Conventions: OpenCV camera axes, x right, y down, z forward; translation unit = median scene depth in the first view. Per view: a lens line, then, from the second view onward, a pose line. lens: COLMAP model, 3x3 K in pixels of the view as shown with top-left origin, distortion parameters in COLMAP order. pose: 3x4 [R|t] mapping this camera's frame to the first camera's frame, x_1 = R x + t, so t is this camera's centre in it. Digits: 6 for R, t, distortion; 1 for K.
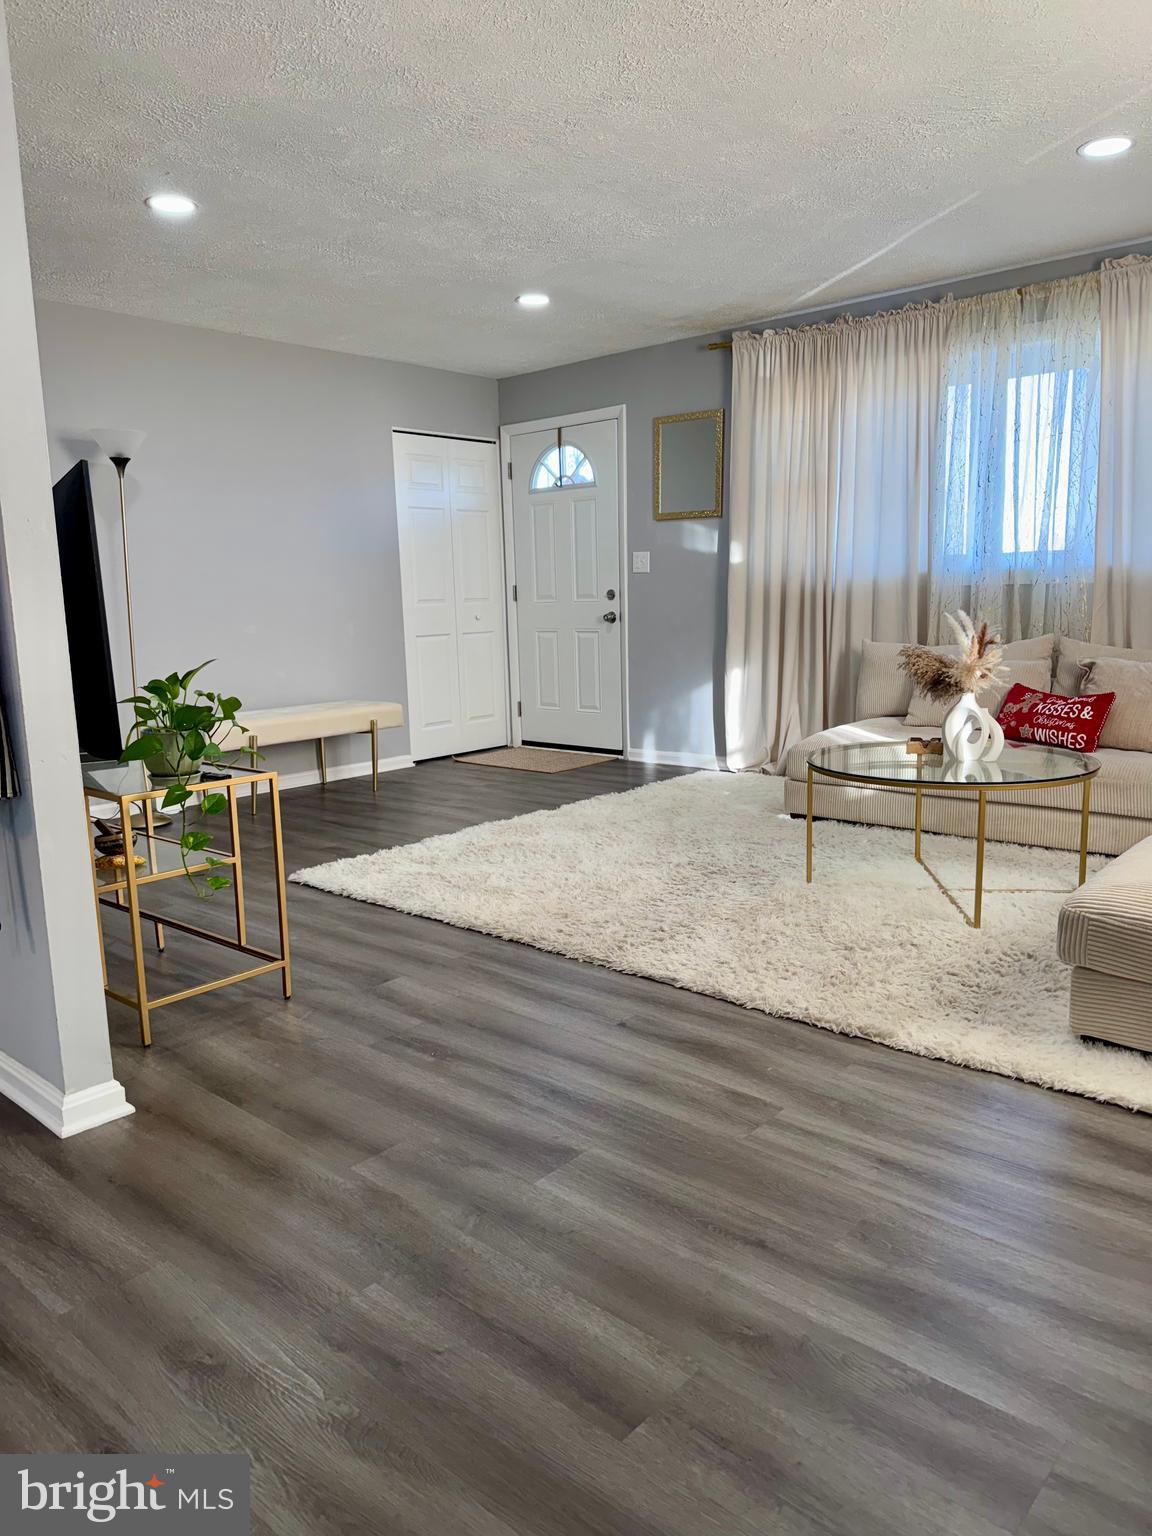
lens RADIAL K [[1065.1, 0, 573.0], [0, 1065.1, 773.1], [0, 0, 1]] dist [0.132300, -0.218842]
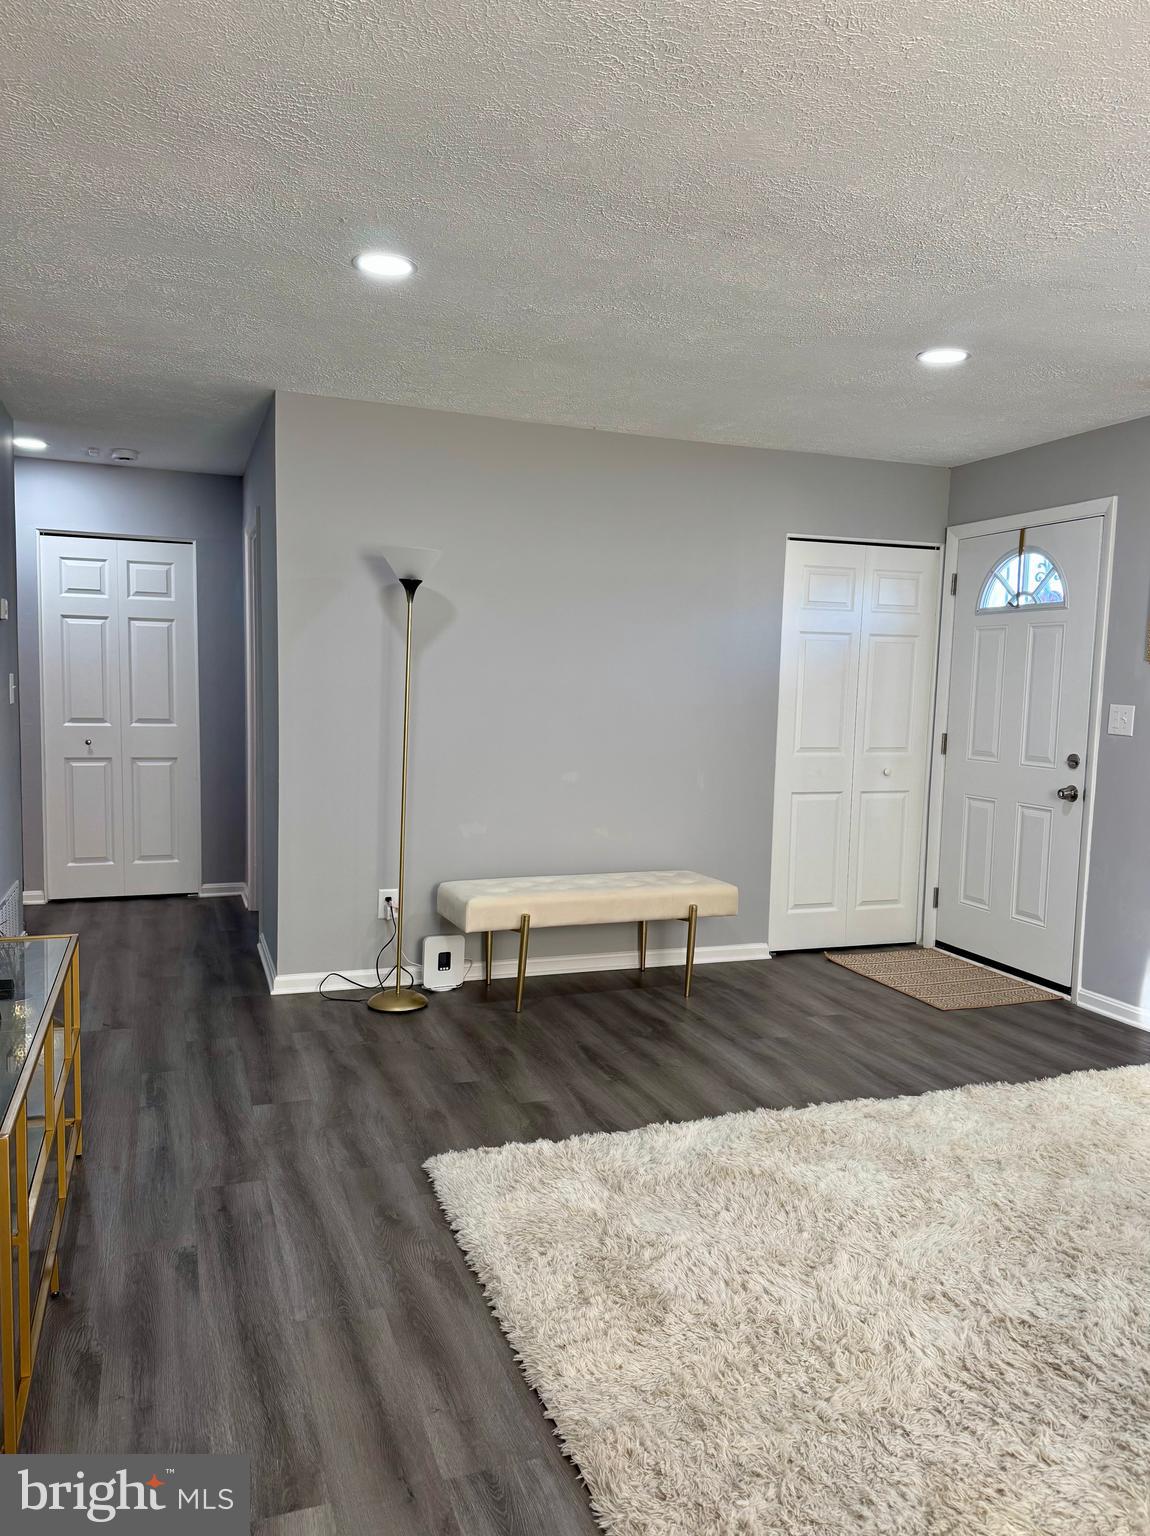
lens RADIAL K [[1091.8, 0, 597.3], [0, 1091.8, 782.3], [0, 0, 1]] dist [0.130823, -0.237143]
pose [[0.886630, 0.095632, -0.452485, 0.140064], [-0.129748, 0.990530, -0.044890, -0.129388], [0.443907, 0.098510, 0.890642, 0.360490]]
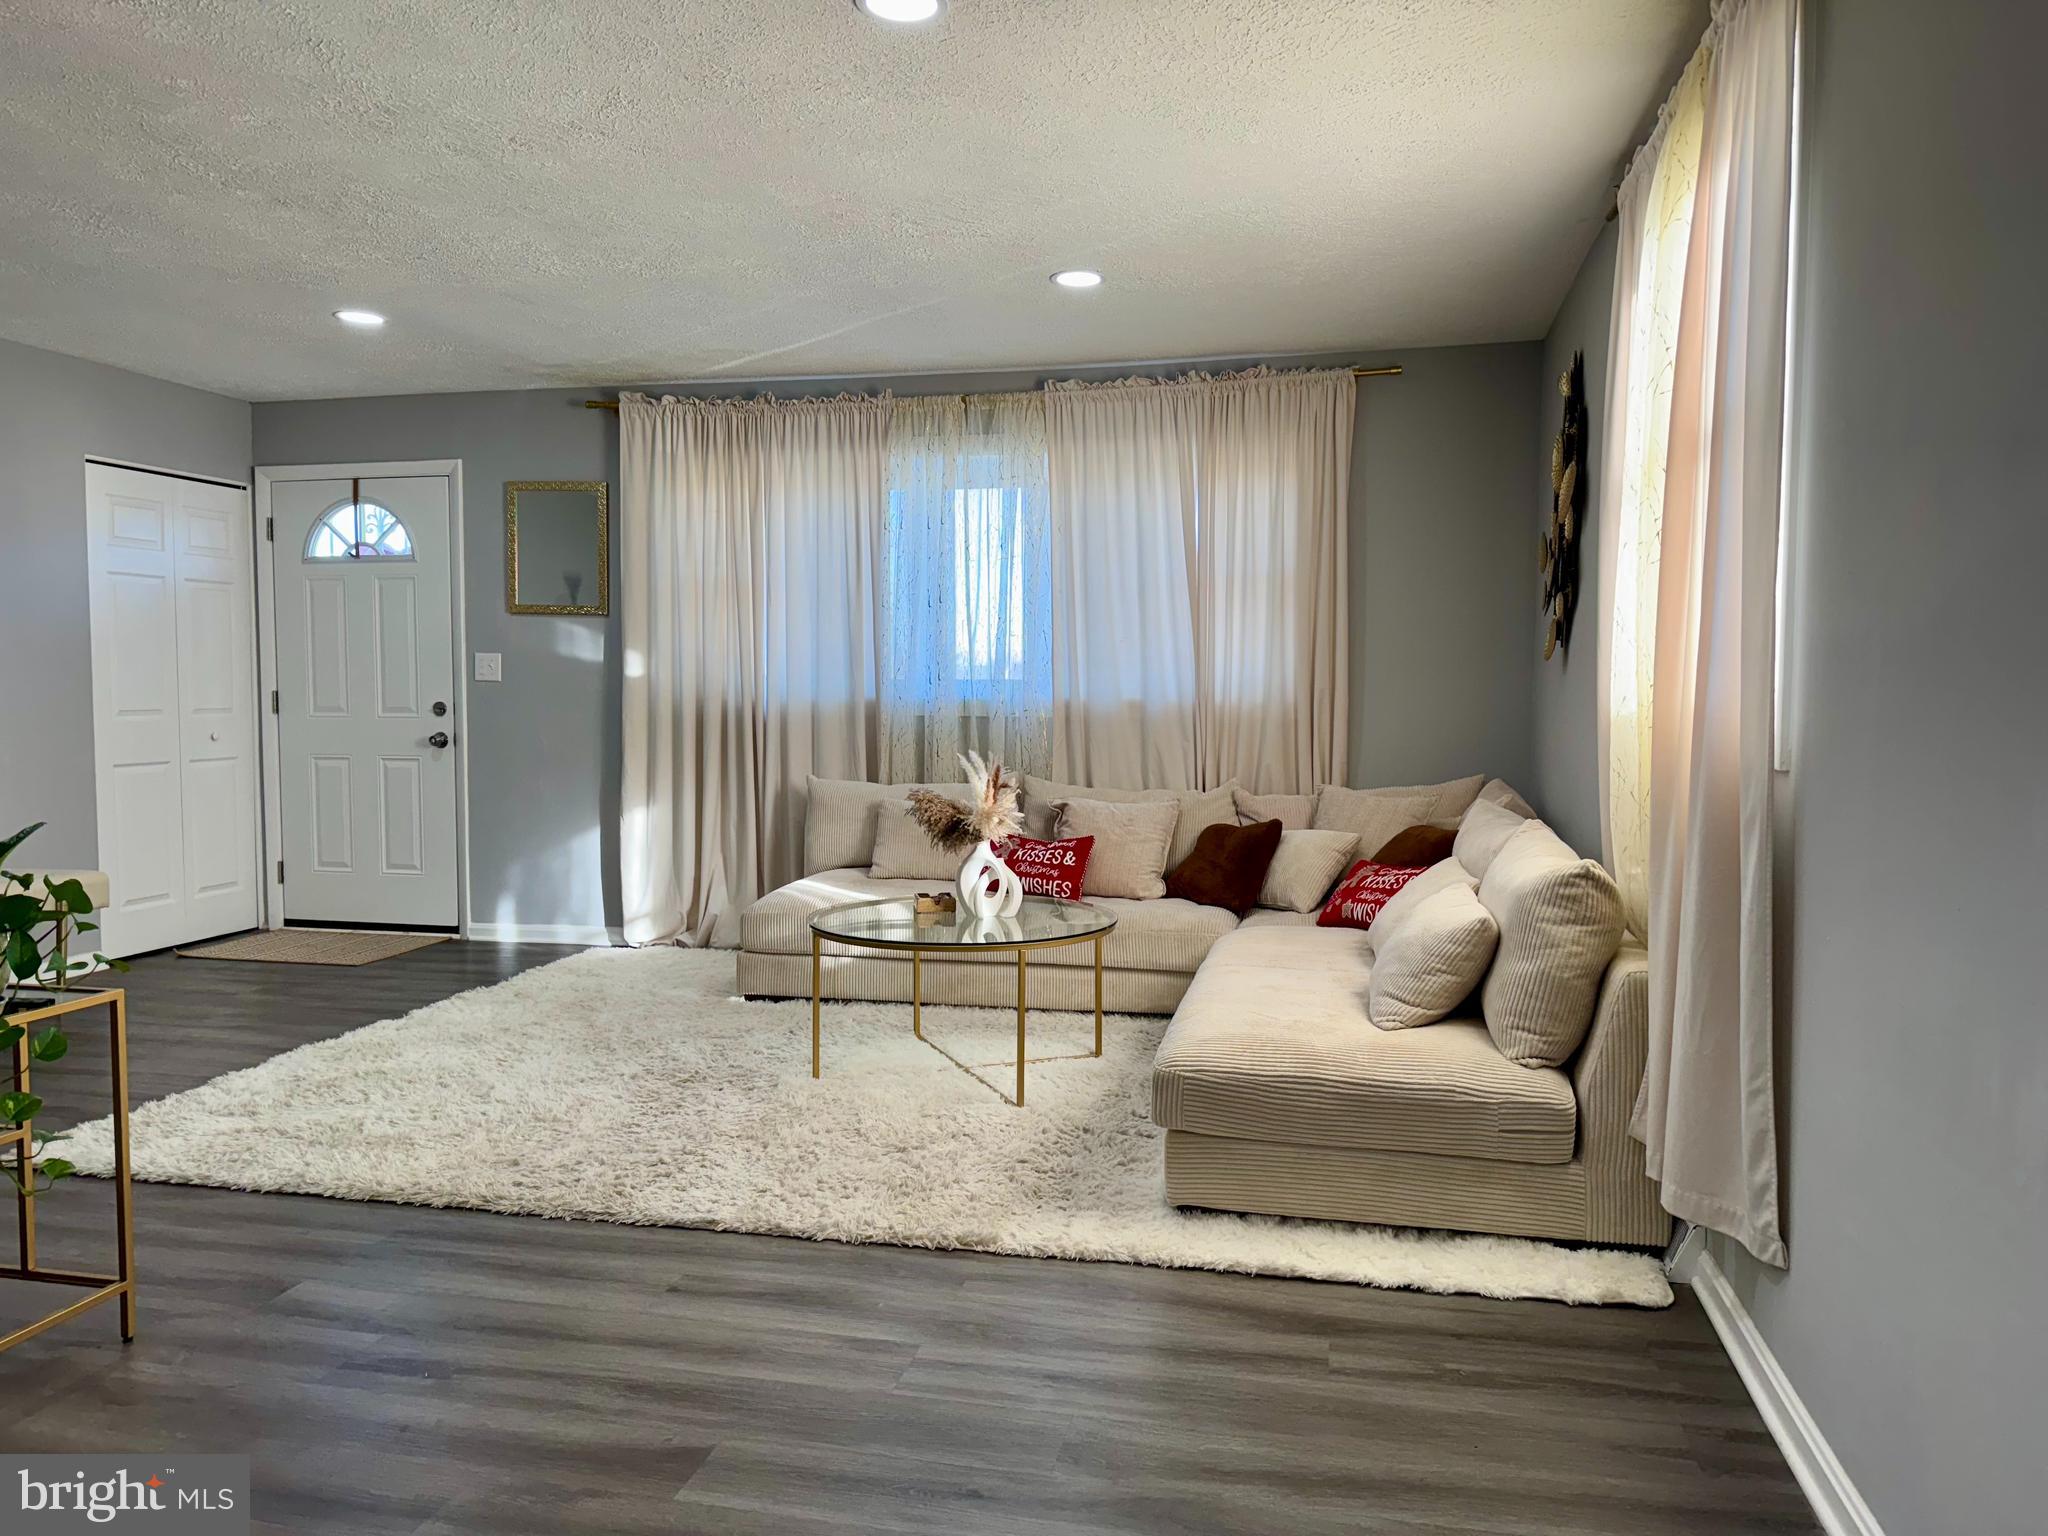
lens RADIAL K [[1420.1, 0, 1024.0], [0, 1420.1, 768.0], [0, 0, 1]] dist [0.132300, -0.218842]
pose [[0.872427, 0.001494, 0.488743, -0.151251], [0.056100, 0.993080, -0.103178, -0.009268], [-0.485515, 0.117434, 0.866305, -0.038167]]
